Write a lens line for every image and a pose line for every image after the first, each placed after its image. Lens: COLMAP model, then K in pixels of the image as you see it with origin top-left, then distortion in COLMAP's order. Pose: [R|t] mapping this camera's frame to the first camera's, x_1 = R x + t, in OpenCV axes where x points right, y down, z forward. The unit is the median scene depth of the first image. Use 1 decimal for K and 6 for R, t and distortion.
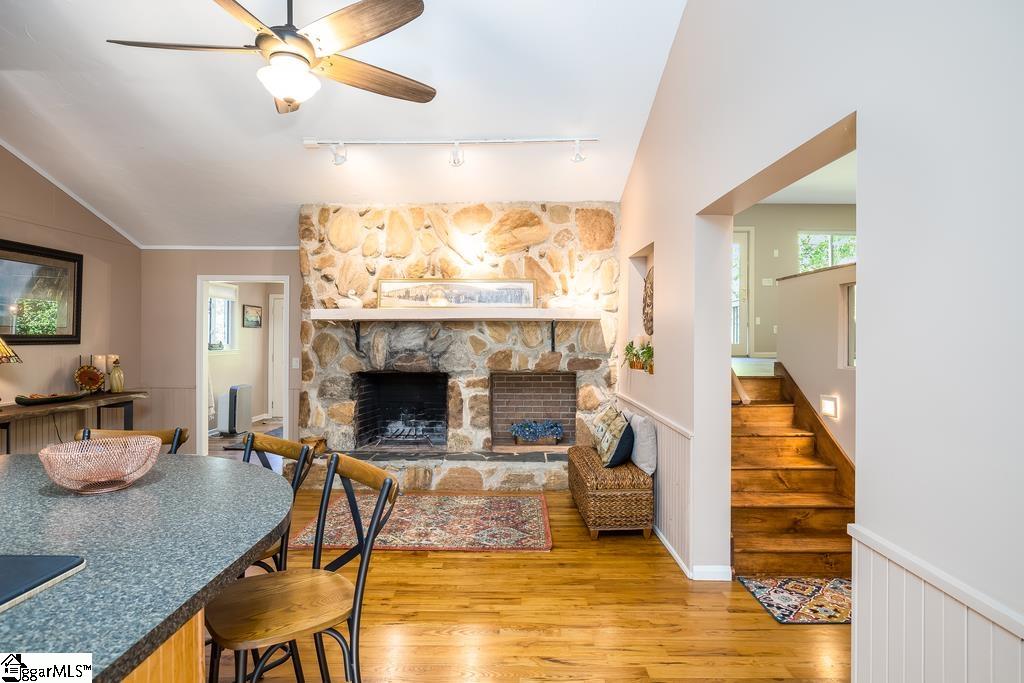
lens RADIAL K [[582.9, 0, 512.2], [0, 582.9, 337.1], [0, 0, 1]] dist [0.005753, 0.004313]
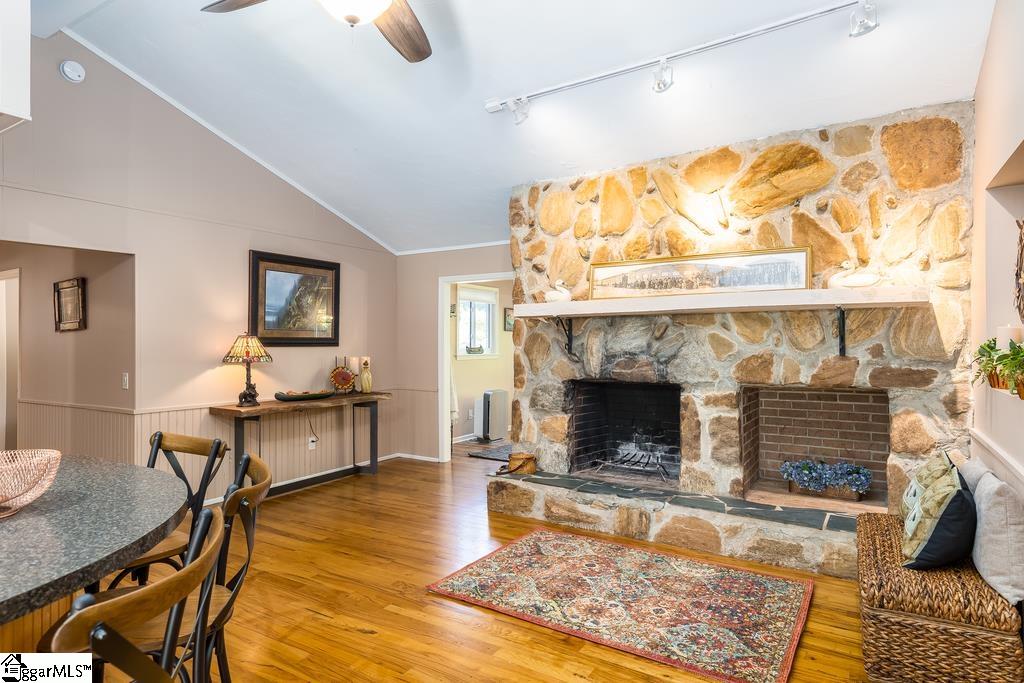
lens RADIAL K [[582.9, 0, 519.7], [0, 582.9, 340.9], [0, 0, 1]] dist [0.005753, 0.004313]
pose [[0.841485, -0.007892, -0.540223, 0.119630], [0.002612, 0.999941, -0.010539, 0.013759], [0.540275, 0.007457, 0.841456, 0.269050]]
